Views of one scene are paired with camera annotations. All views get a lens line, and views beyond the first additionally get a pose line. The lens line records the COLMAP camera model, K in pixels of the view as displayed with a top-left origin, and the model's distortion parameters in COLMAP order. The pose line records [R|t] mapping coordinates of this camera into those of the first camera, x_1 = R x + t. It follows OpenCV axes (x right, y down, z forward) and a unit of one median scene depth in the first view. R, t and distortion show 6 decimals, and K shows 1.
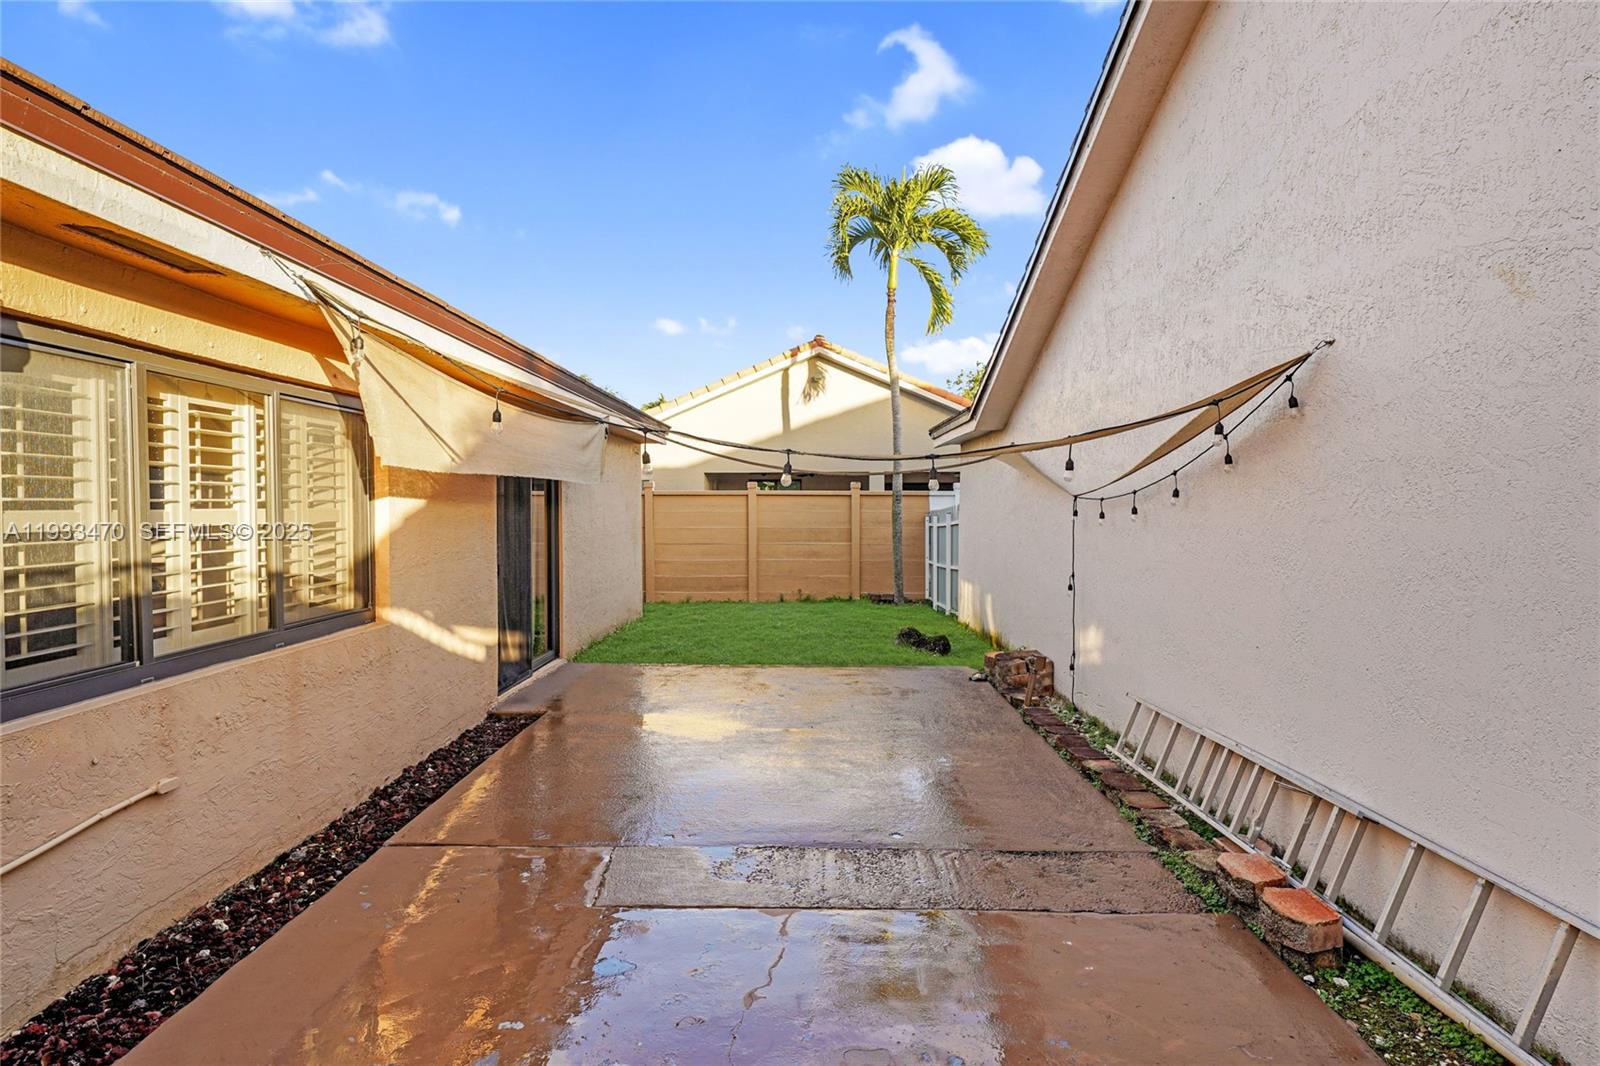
lens RADIAL K [[892.4, 0, 800.0], [0, 892.4, 533.0], [0, 0, 1]] dist [0.015204, -0.000197]
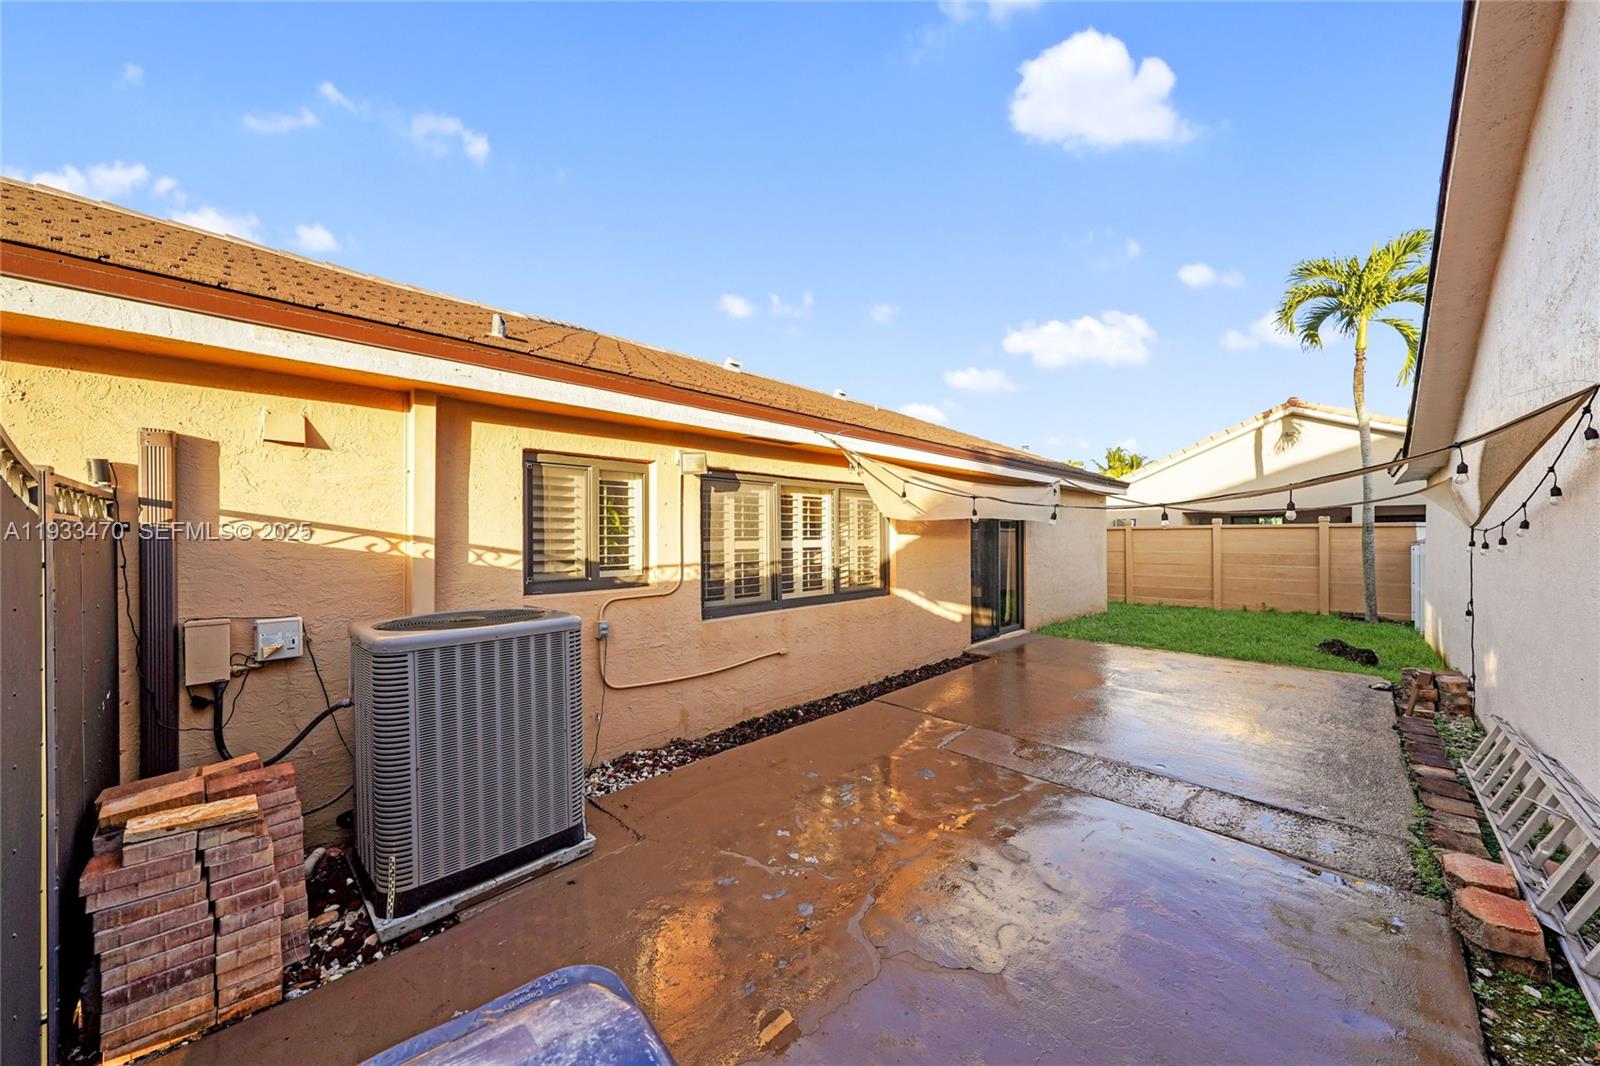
lens RADIAL K [[554.9, 0, 803.8], [0, 554.9, 541.0], [0, 0, 1]] dist [-0.000484, -0.000019]
pose [[0.711525, 0.001508, -0.702659, 0.208718], [-0.017477, 0.999726, -0.015552, -0.000570], [0.702443, 0.023346, 0.711357, -0.031174]]
